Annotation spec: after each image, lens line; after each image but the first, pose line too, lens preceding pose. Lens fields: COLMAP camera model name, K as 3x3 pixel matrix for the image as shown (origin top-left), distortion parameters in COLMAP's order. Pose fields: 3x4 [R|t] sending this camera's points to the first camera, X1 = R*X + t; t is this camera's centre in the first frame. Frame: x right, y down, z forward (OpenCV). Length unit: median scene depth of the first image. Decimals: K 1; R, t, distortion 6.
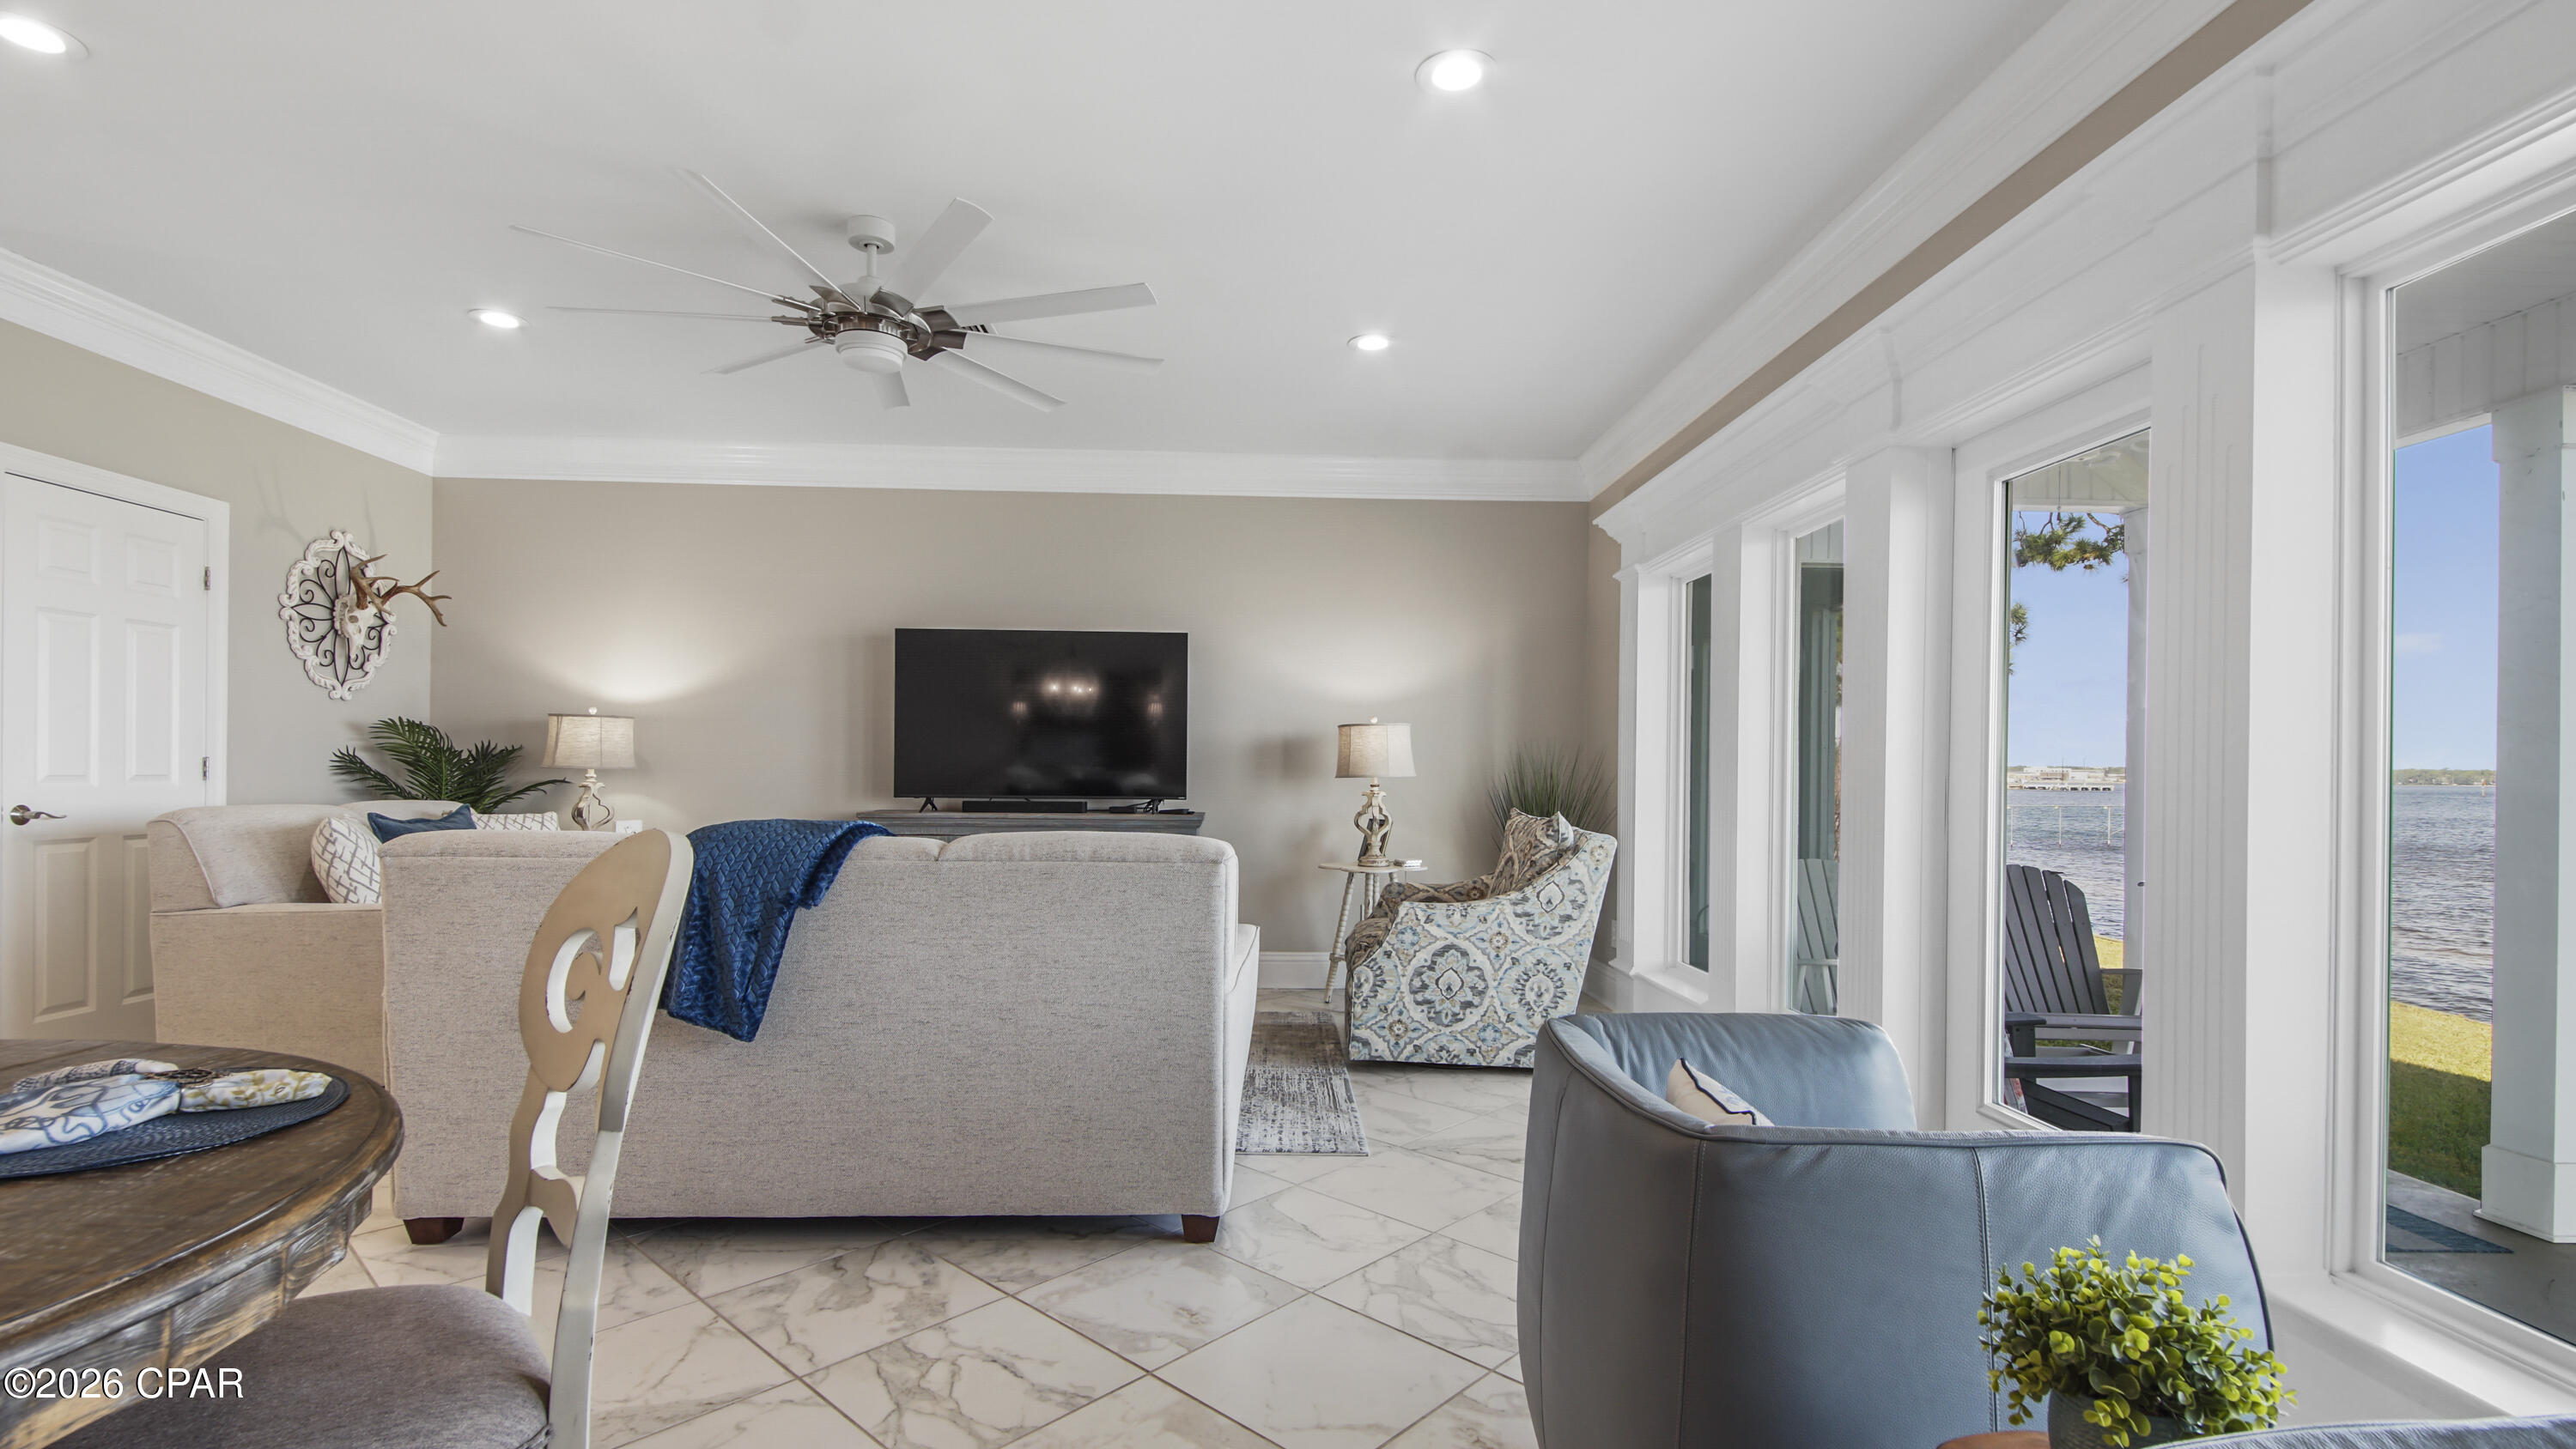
lens RADIAL K [[1137.9, 0, 1274.8], [0, 1137.9, 766.3], [0, 0, 1]] dist [0.024828, -0.014107]
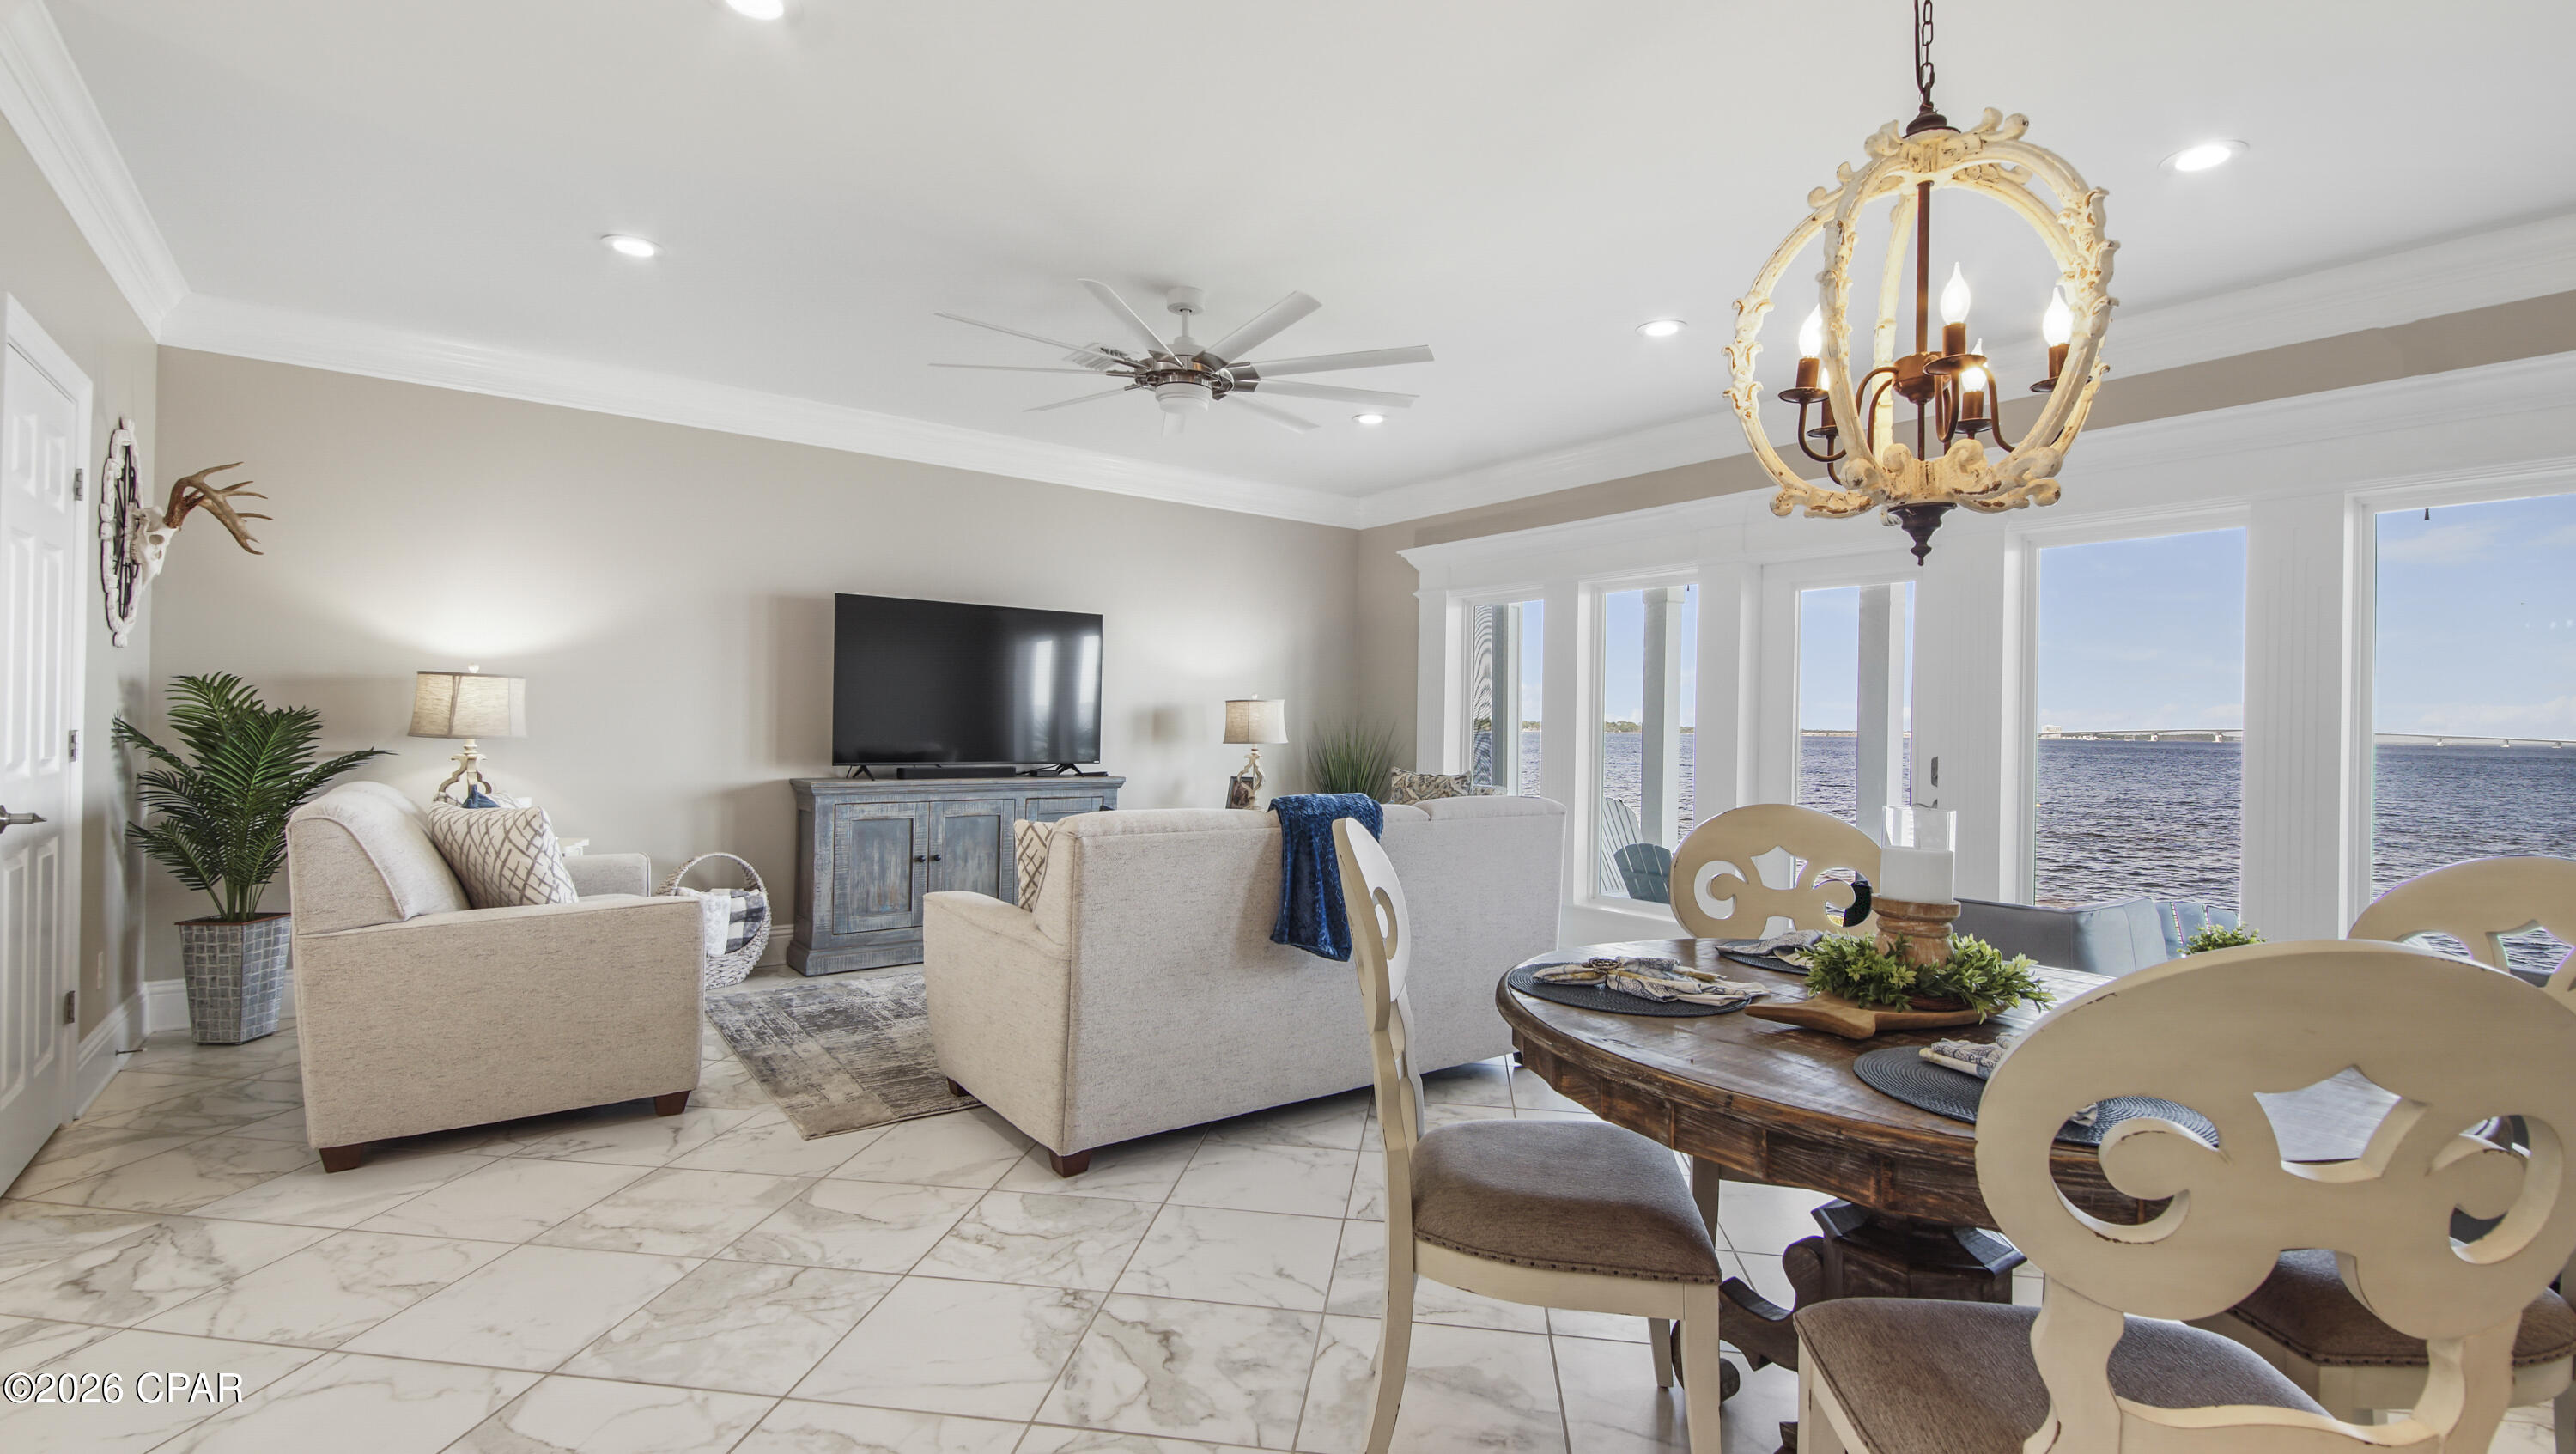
lens RADIAL K [[1138.2, 0, 1281.8], [0, 1138.2, 724.9], [0, 0, 1]] dist [0.024828, -0.014107]
pose [[0.819772, 0.004108, 0.572676, -0.693194], [-0.012987, 0.999850, 0.011418, -0.028501], [-0.572543, -0.016797, 0.819702, -0.031380]]
